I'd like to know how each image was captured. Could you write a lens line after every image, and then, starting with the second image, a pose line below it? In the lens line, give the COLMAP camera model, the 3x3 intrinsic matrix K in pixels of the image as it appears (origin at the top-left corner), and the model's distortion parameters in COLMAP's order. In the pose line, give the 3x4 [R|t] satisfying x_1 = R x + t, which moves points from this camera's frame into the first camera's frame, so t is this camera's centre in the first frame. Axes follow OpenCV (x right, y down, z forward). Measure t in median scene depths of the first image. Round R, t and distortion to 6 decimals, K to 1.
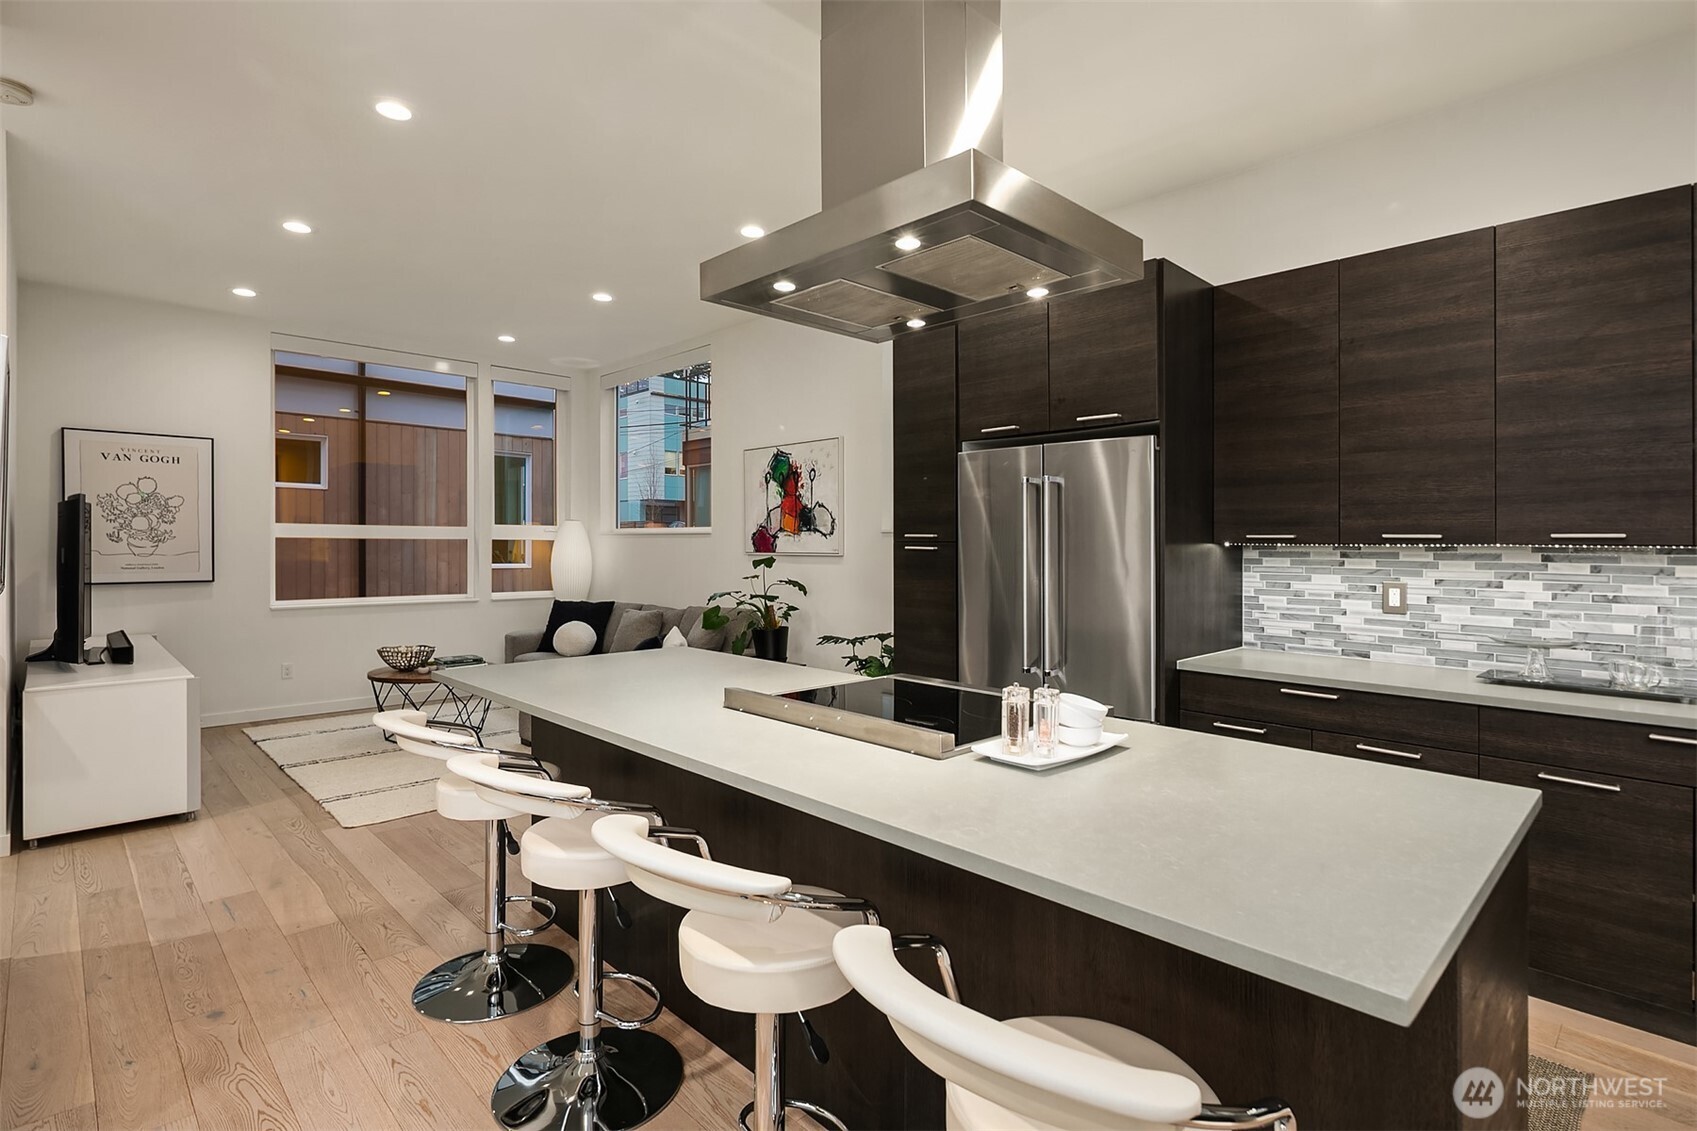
lens RADIAL K [[825.2, 0, 854.4], [0, 825.2, 550.6], [0, 0, 1]] dist [0.003245, -0.001634]
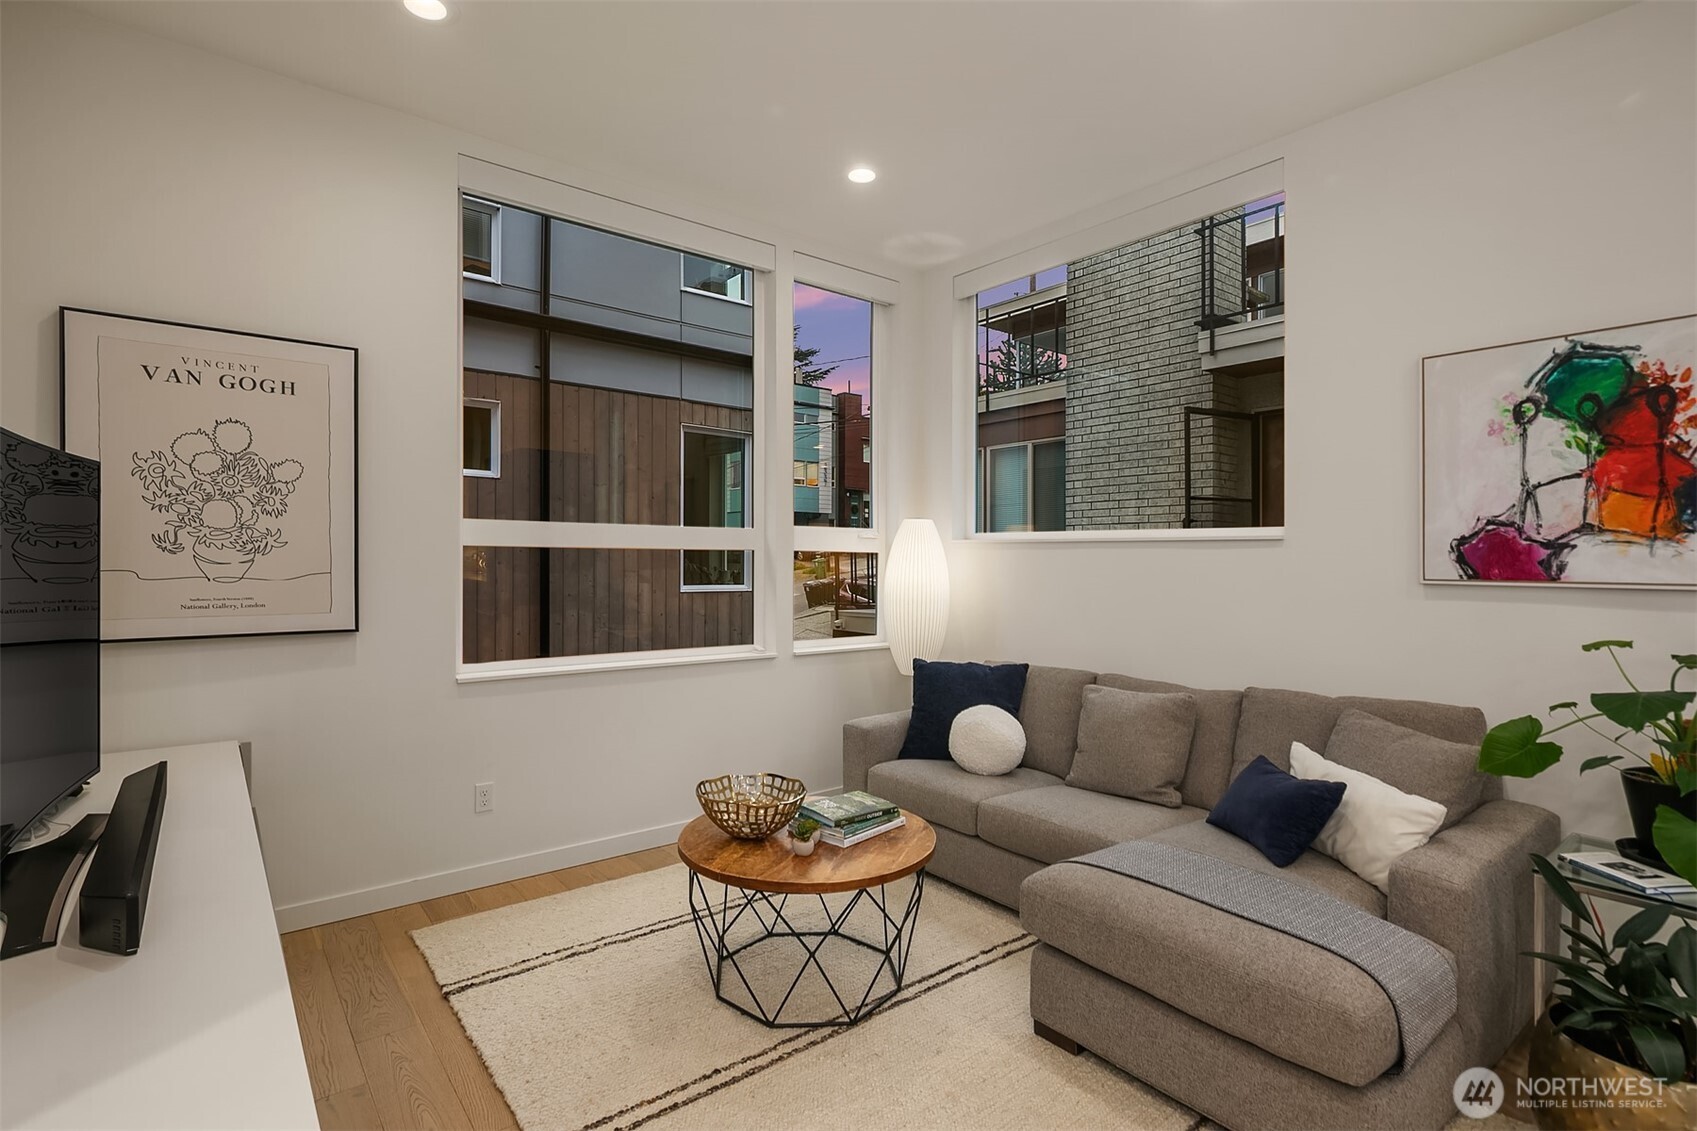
lens RADIAL K [[825.2, 0, 844.4], [0, 825.2, 567.2], [0, 0, 1]] dist [0.003245, -0.001634]
pose [[0.993984, 0.005076, -0.109412, -0.408161], [-0.004686, 0.999982, 0.003827, -0.005087], [0.109429, -0.003292, 0.993989, 0.510549]]
